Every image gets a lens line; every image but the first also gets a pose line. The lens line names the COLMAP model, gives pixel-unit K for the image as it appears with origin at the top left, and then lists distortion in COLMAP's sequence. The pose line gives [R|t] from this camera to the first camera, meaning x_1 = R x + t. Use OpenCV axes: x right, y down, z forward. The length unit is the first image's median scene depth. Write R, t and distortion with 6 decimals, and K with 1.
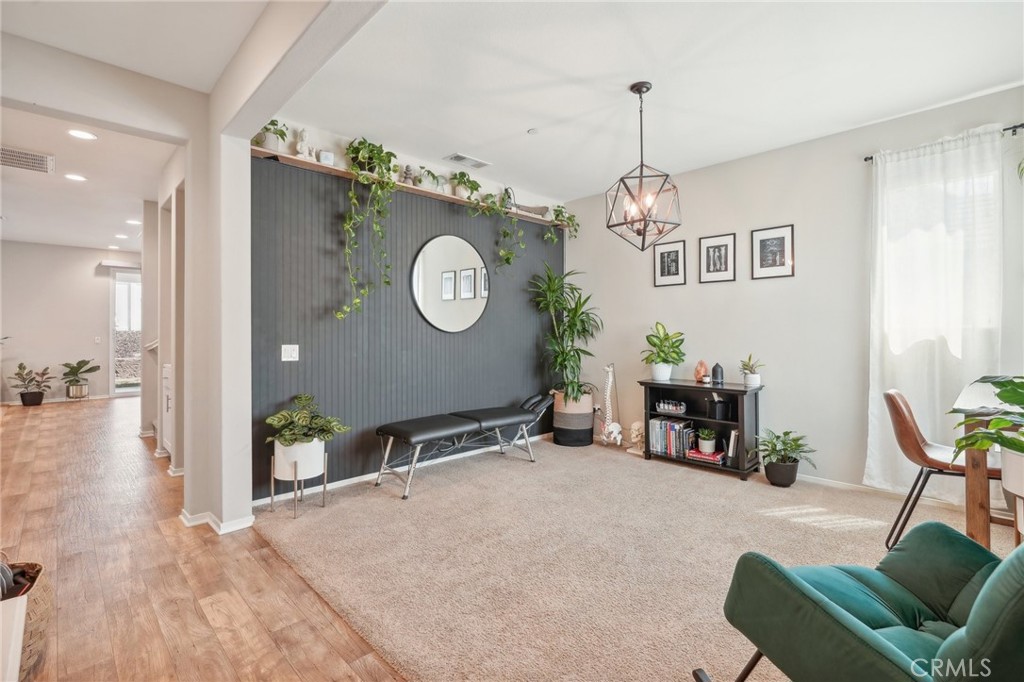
lens RADIAL K [[472.2, 0, 517.5], [0, 472.2, 327.7], [0, 0, 1]] dist [-0.001692, -0.000056]
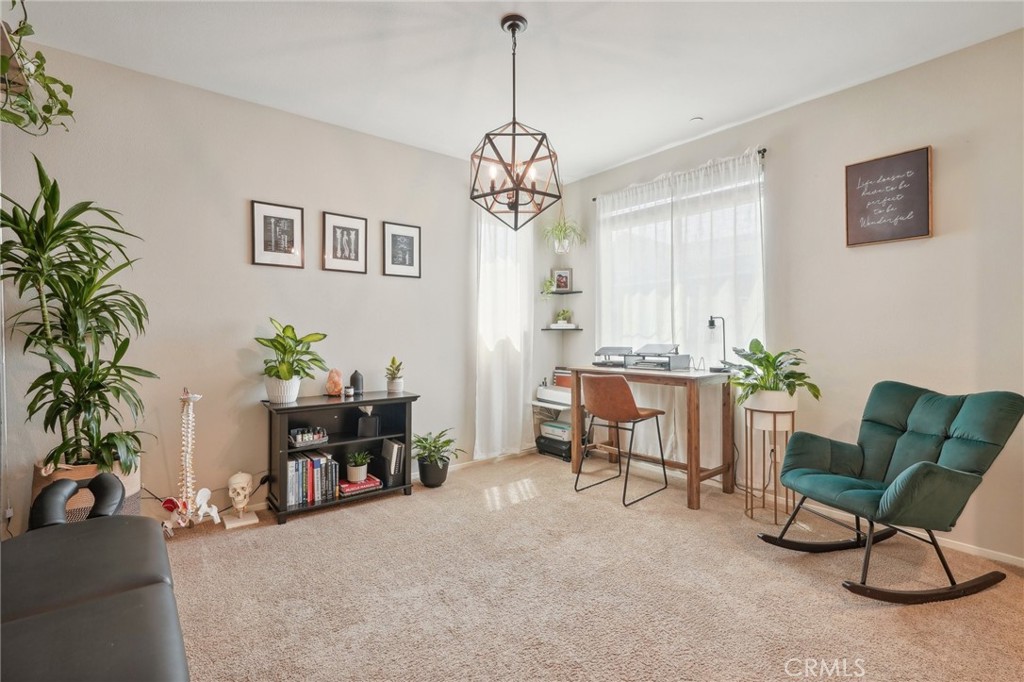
lens RADIAL K [[470.2, 0, 512.4], [0, 470.2, 333.7], [0, 0, 1]] dist [-0.004803, 0.000295]
pose [[0.106038, 0.003722, 0.994355, -0.375749], [-0.009483, 0.999951, -0.002732, 0.010900], [-0.994317, -0.009140, 0.106068, 0.652970]]
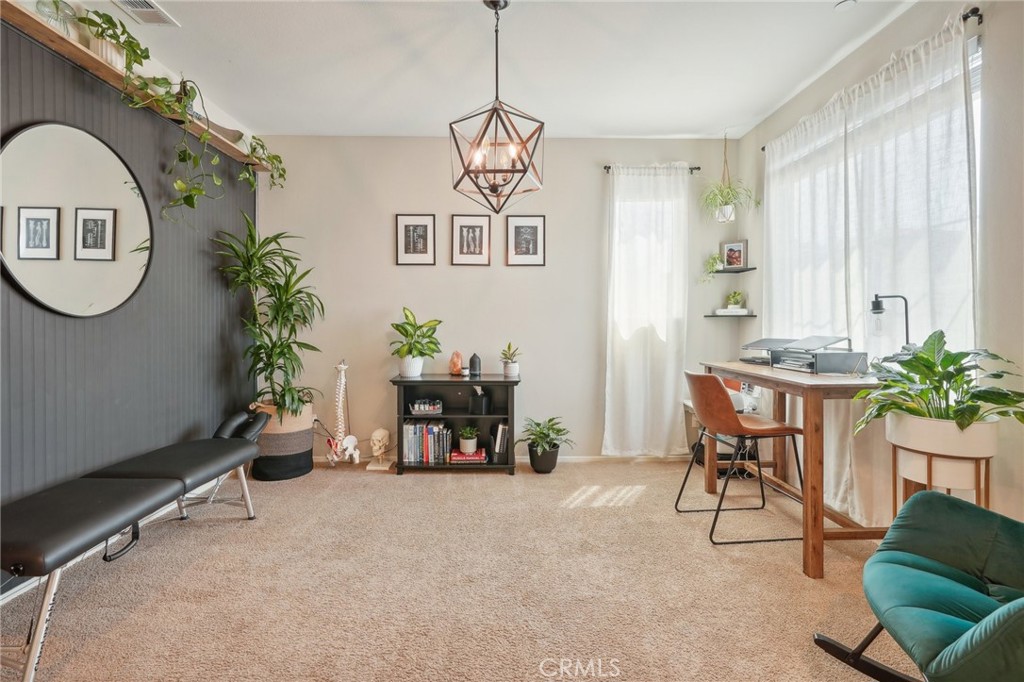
lens RADIAL K [[471.2, 0, 511.9], [0, 471.2, 322.8], [0, 0, 1]] dist [-0.006647, 0.000512]
pose [[0.691239, 0.001676, 0.722624, -0.195278], [-0.011807, 0.999890, 0.008975, 0.006469], [-0.722530, -0.014736, 0.691183, 0.318923]]
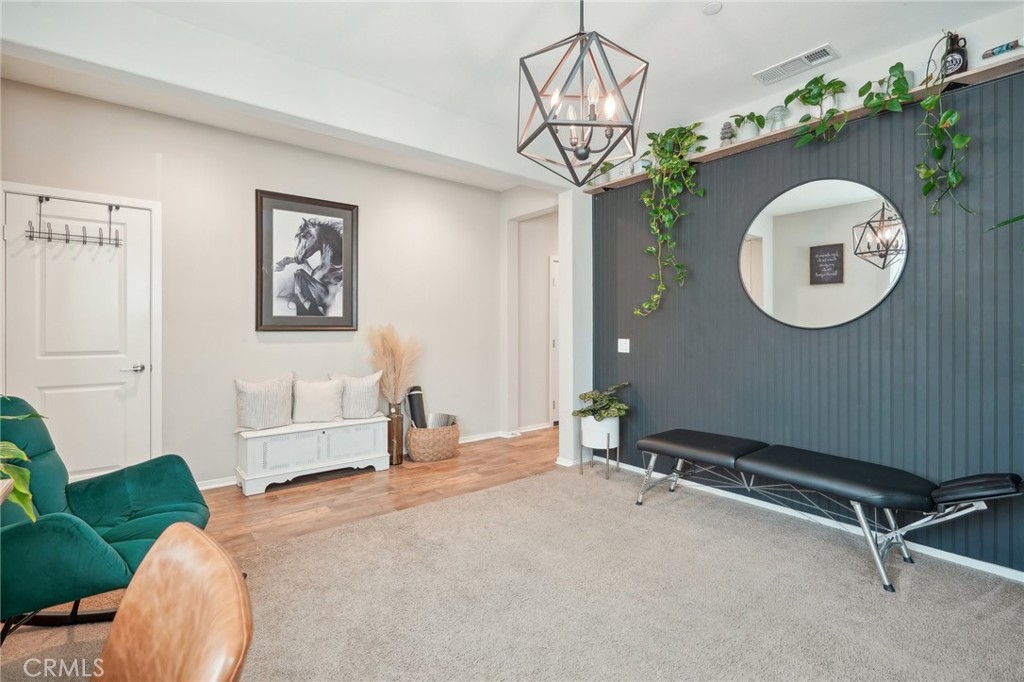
lens RADIAL K [[470.2, 0, 512.4], [0, 470.2, 333.7], [0, 0, 1]] dist [-0.004803, 0.000295]
pose [[-0.097664, 0.008878, -0.995180, 0.586074], [0.008336, 0.999932, 0.008102, 0.009329], [0.995185, -0.007504, -0.097731, 0.681877]]
